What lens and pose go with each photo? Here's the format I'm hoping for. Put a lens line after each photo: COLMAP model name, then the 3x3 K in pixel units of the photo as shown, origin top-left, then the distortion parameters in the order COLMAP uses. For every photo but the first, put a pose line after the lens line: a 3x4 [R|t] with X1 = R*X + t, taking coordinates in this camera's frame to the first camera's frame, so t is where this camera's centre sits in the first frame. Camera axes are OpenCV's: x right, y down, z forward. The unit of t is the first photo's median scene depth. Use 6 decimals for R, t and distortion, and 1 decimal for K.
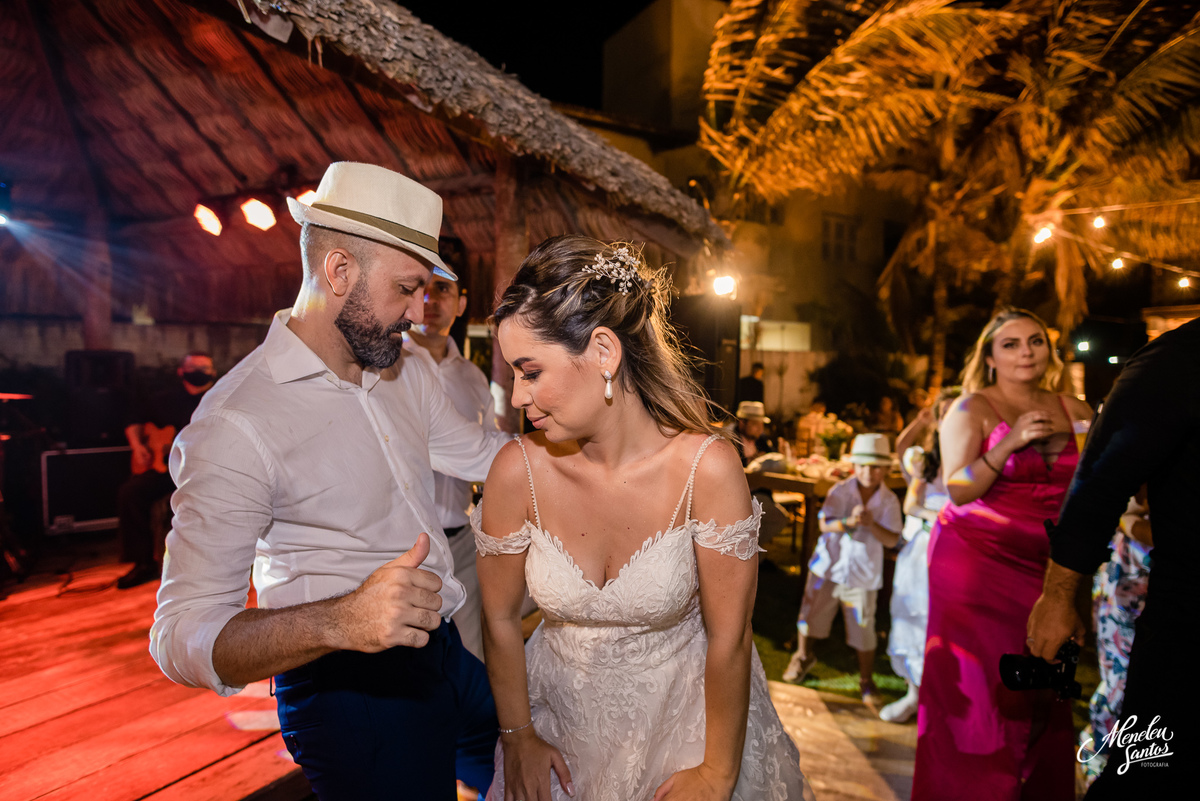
lens RADIAL K [[692.2, 0, 601.3], [0, 692.2, 399.2], [0, 0, 1]] dist [-0.029897, 0.009828]
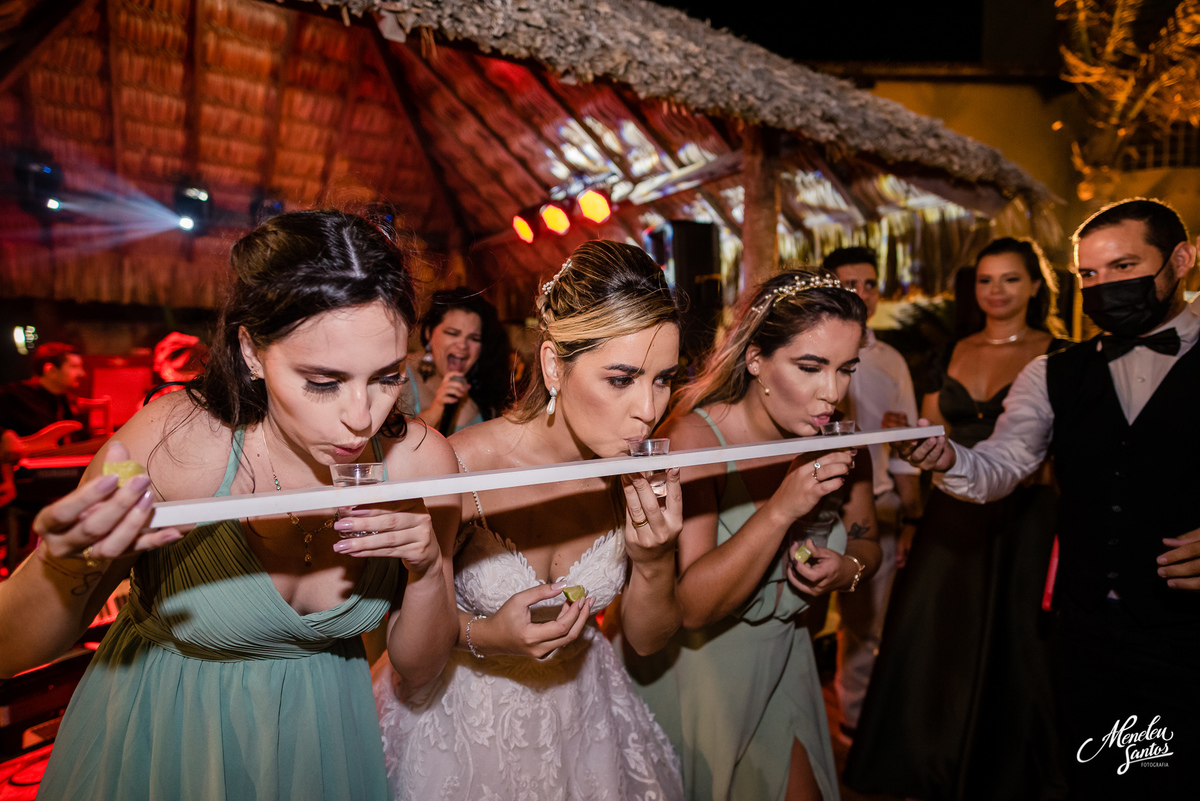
lens RADIAL K [[692.2, 0, 594.2], [0, 692.2, 402.3], [0, 0, 1]] dist [-0.029897, 0.009828]
pose [[0.861600, 0.024479, -0.506998, 0.205430], [-0.019306, 0.999694, 0.015459, 0.006574], [0.507221, -0.003531, 0.861809, 0.144213]]
